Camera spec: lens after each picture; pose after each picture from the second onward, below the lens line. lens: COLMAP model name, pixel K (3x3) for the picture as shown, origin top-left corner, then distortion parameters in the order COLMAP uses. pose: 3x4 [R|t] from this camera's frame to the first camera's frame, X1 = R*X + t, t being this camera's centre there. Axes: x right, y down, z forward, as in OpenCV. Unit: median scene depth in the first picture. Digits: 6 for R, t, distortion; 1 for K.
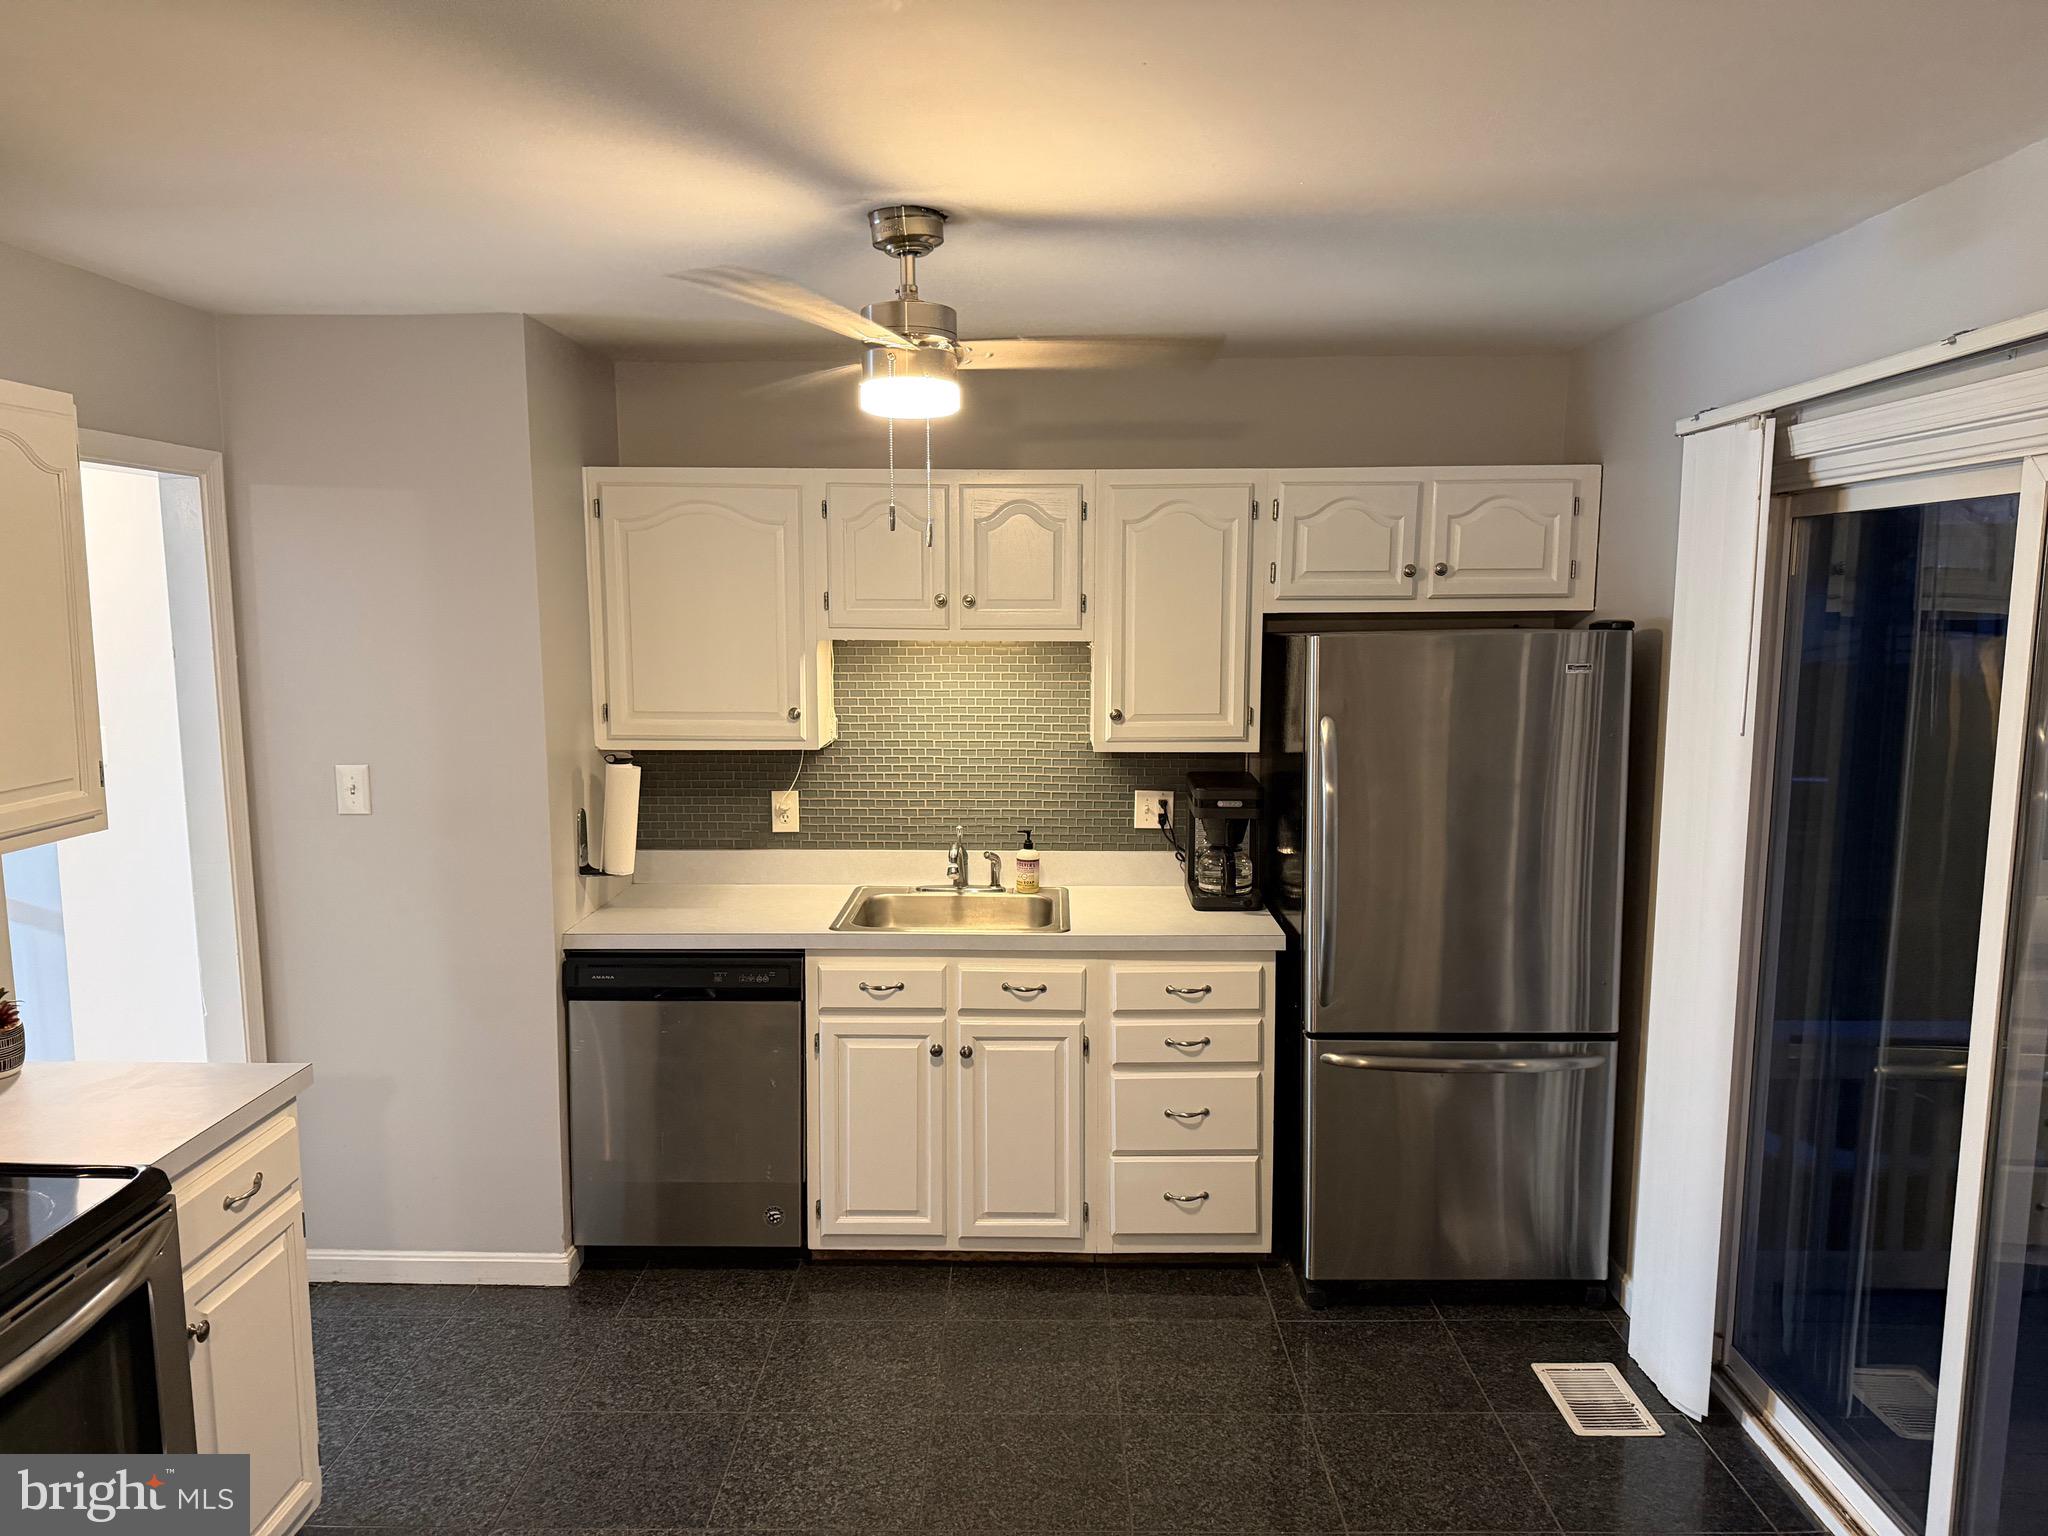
lens RADIAL K [[1424.8, 0, 1013.4], [0, 1424.8, 773.0], [0, 0, 1]] dist [0.137085, -0.206985]
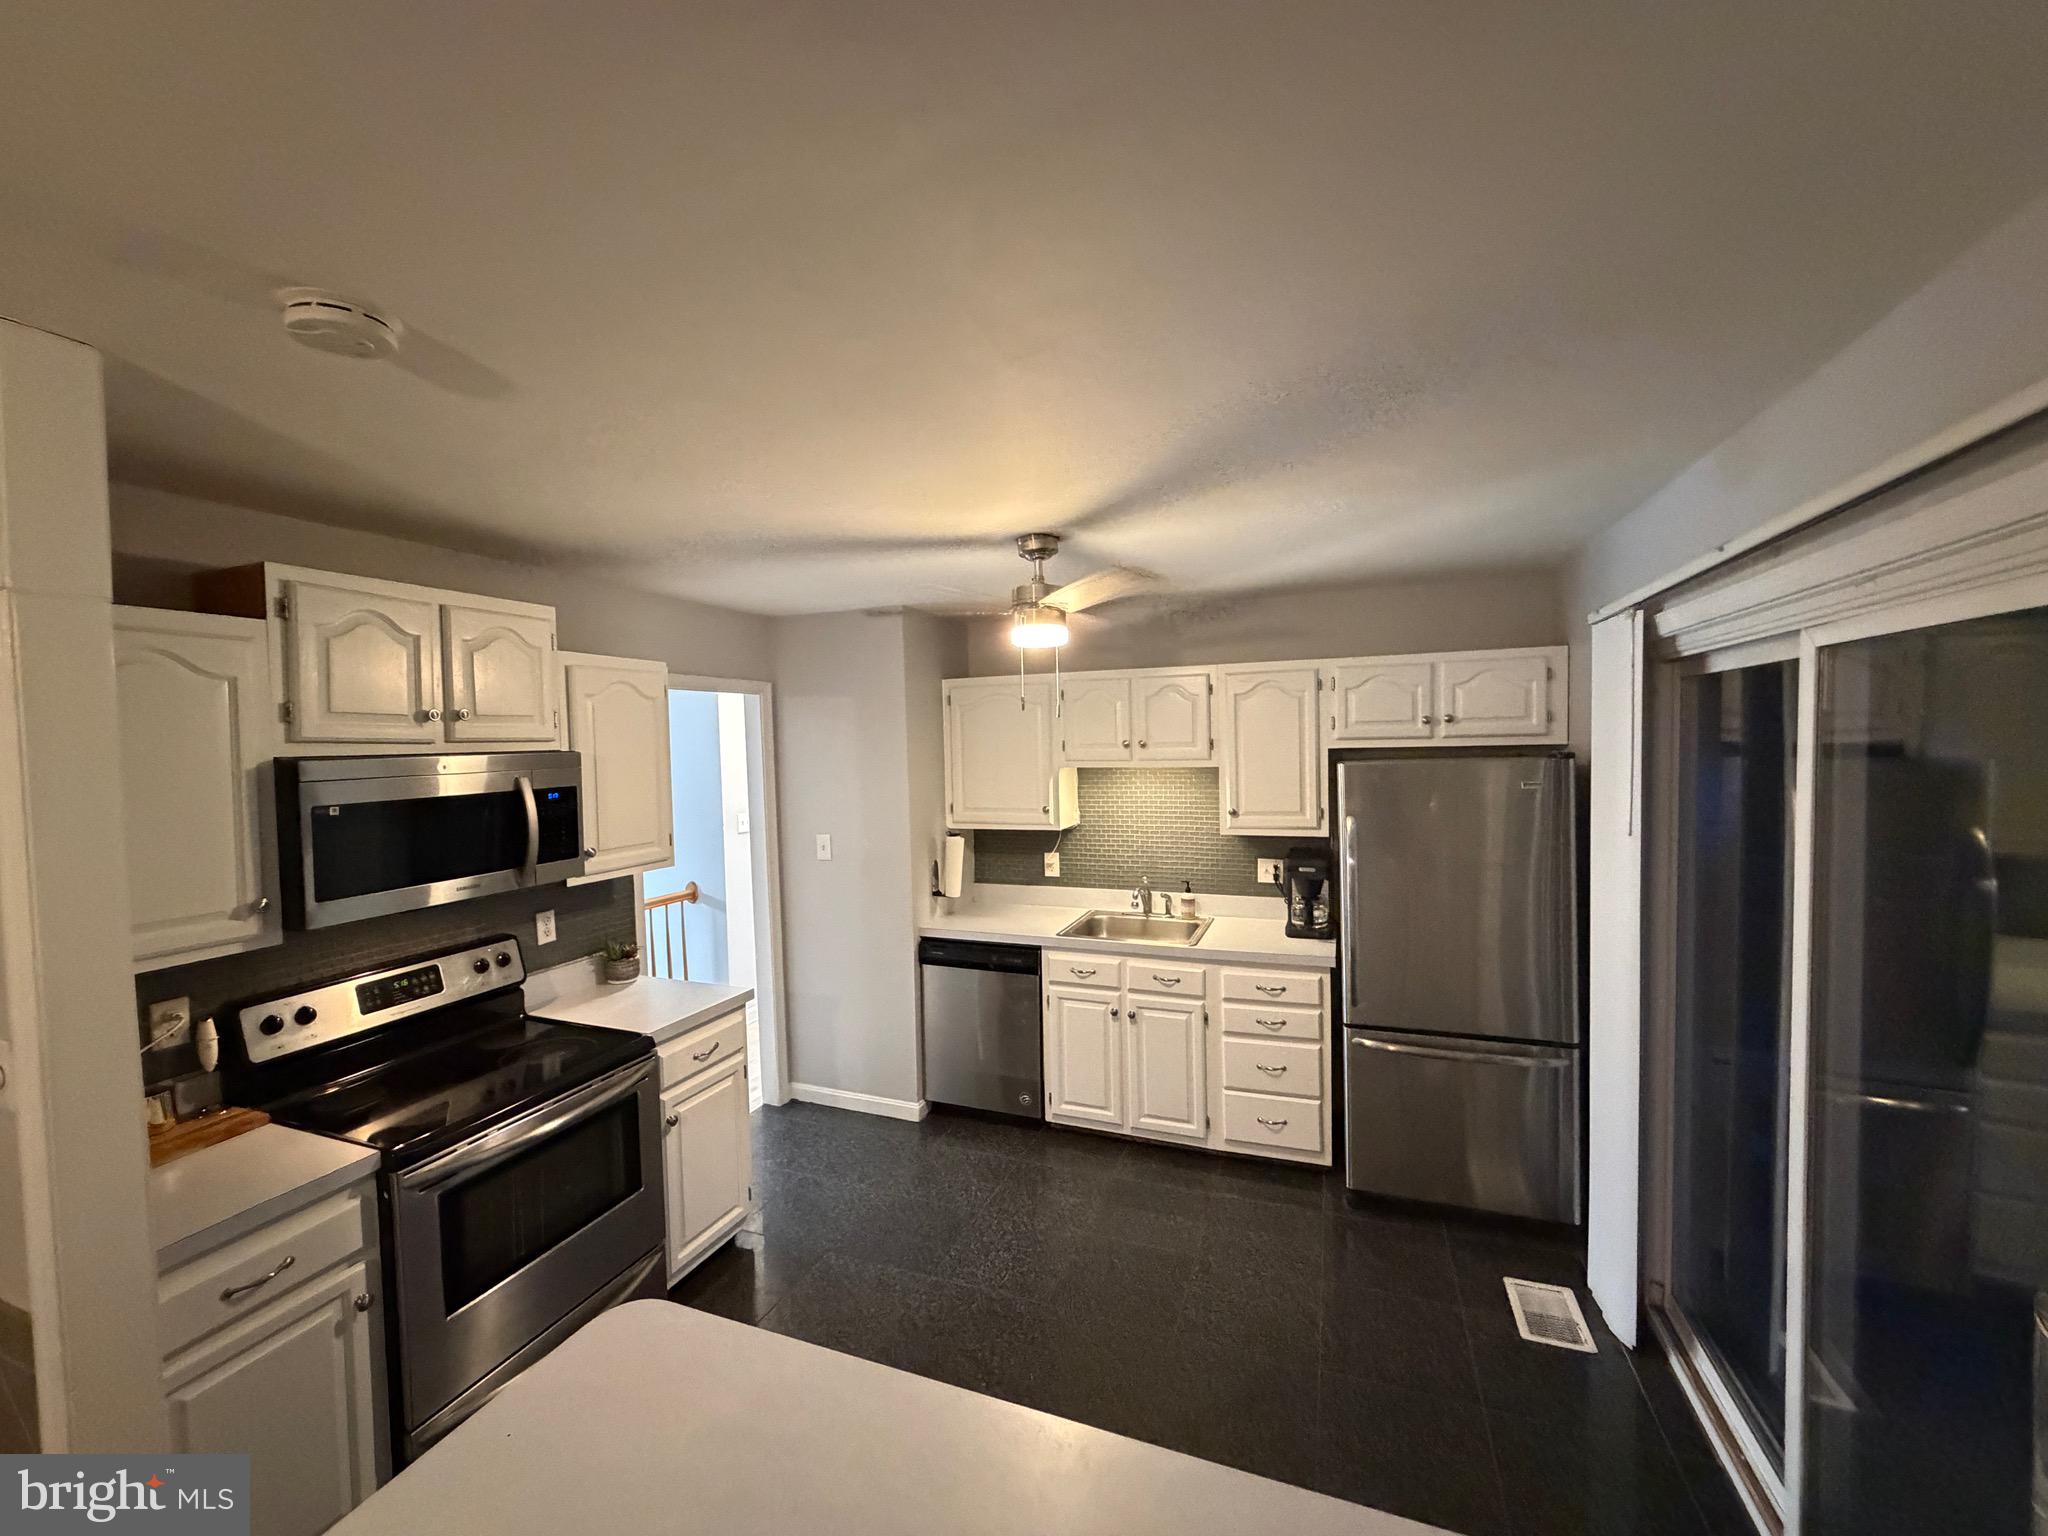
lens RADIAL K [[816.4, 0, 1018.1], [0, 816.4, 769.2], [0, 0, 1]] dist [0.006673, 0.000141]
pose [[0.936324, -0.009075, -0.351021, 0.175034], [-0.019540, 0.996770, -0.077892, -0.012593], [0.350594, 0.079791, 0.933122, 0.045705]]
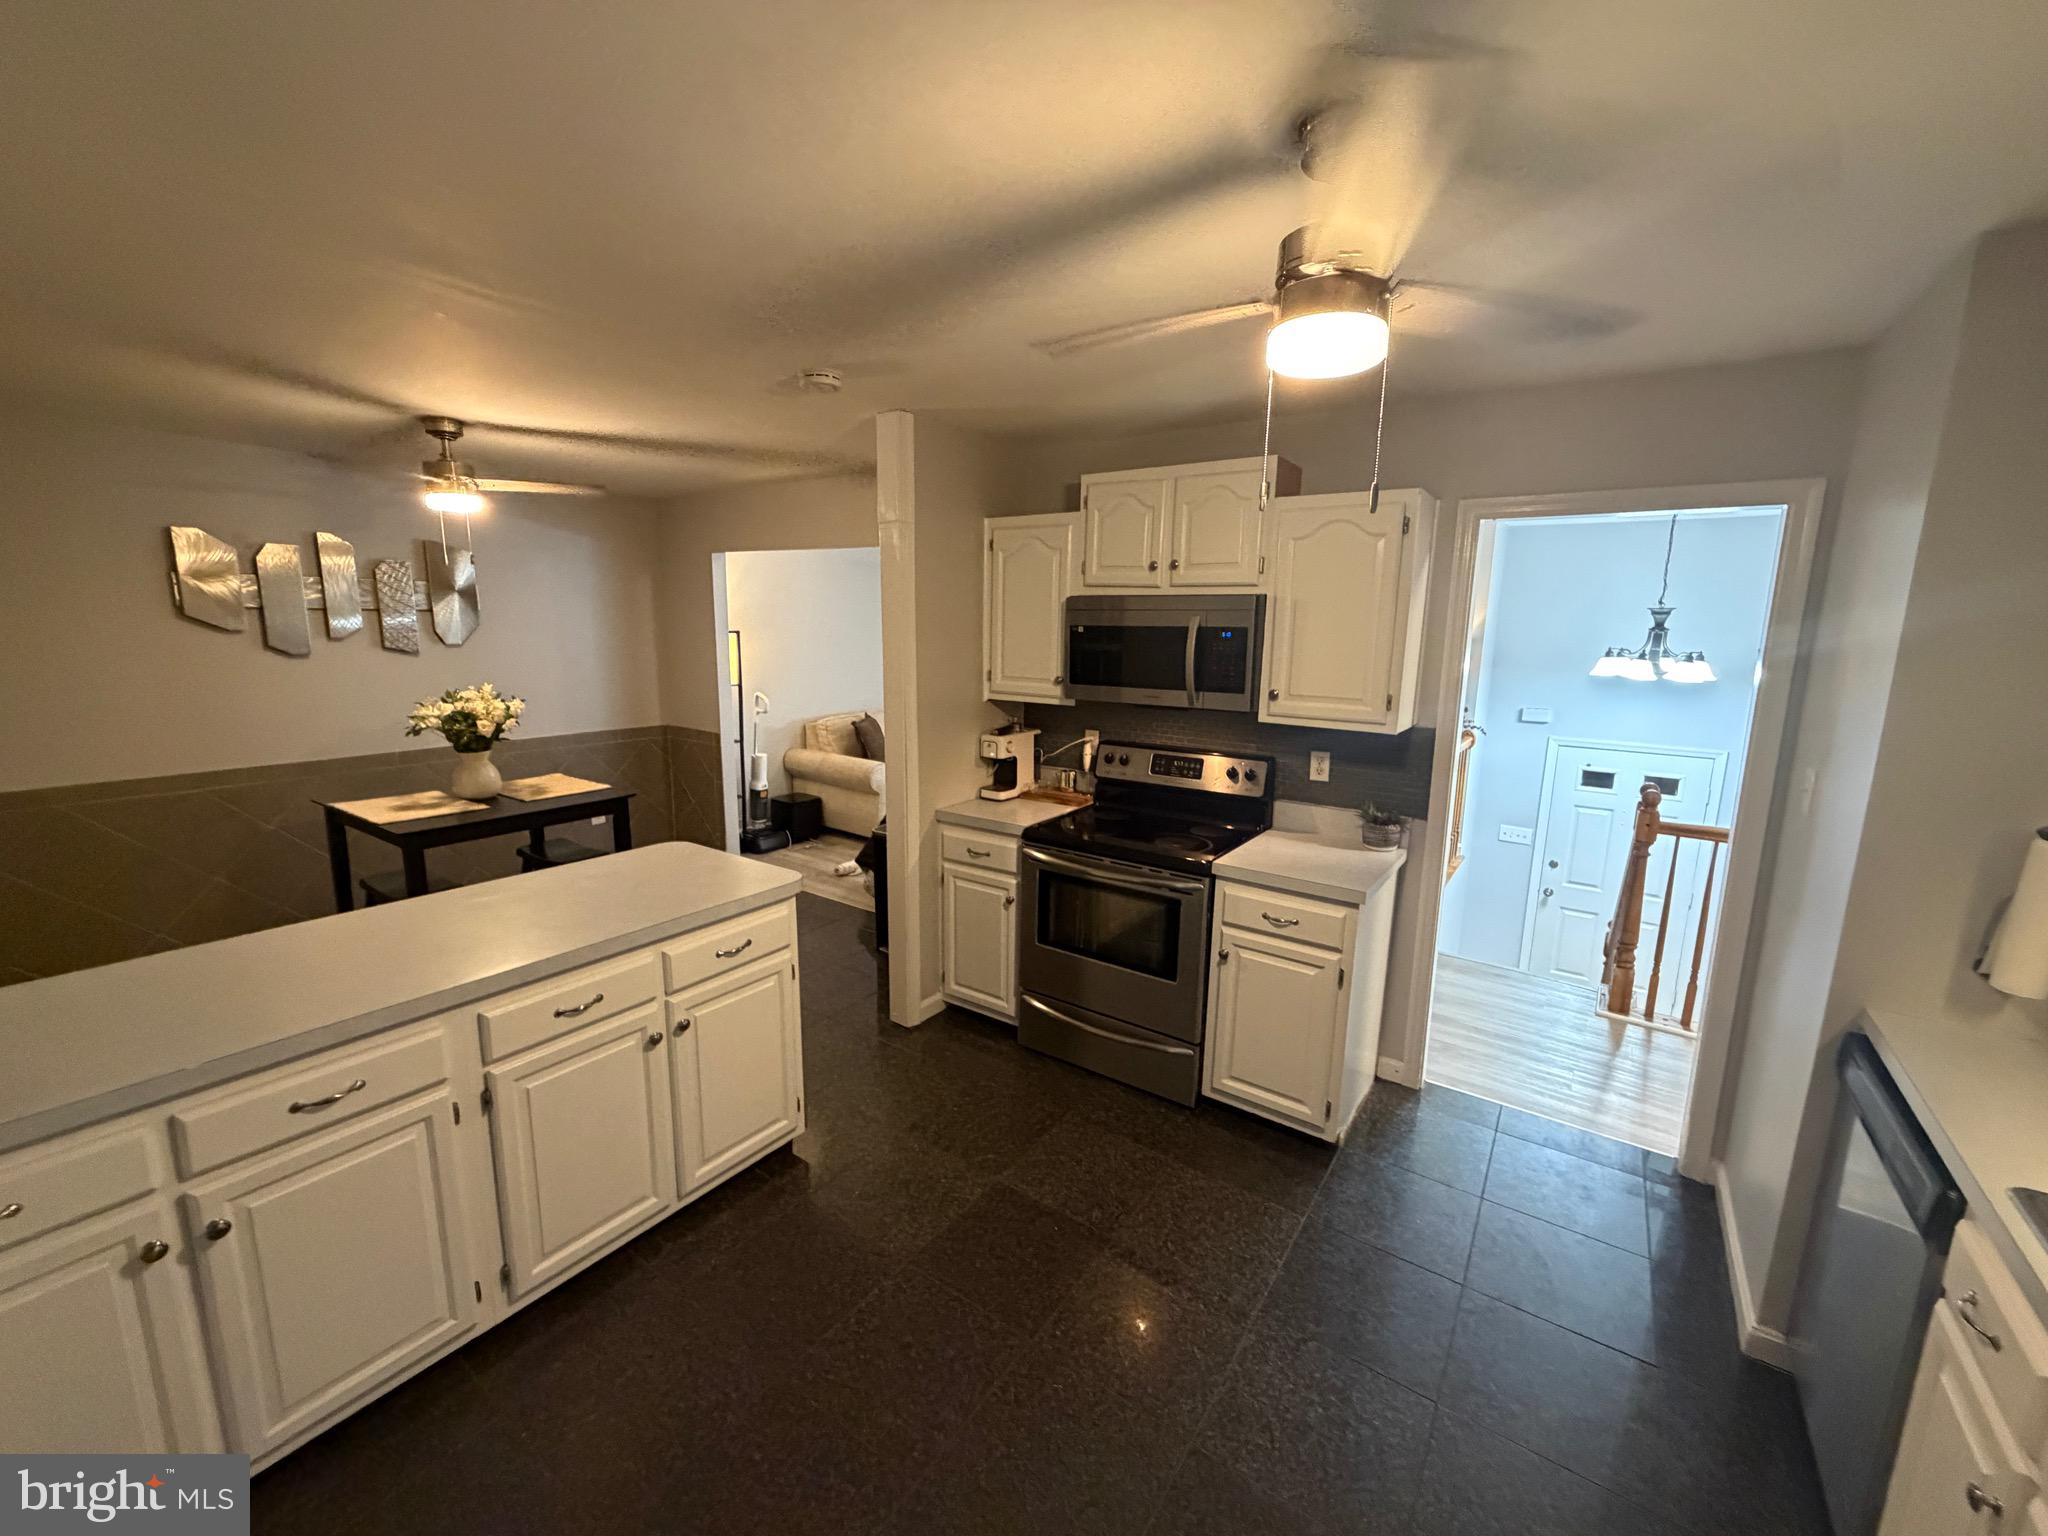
lens RADIAL K [[816.4, 0, 1018.1], [0, 816.4, 769.2], [0, 0, 1]] dist [0.006673, 0.000141]
pose [[-0.566991, 0.137169, -0.812222, 0.325694], [-0.118184, 0.962289, 0.245014, -0.077599], [0.815201, 0.234913, -0.529399, 0.804787]]
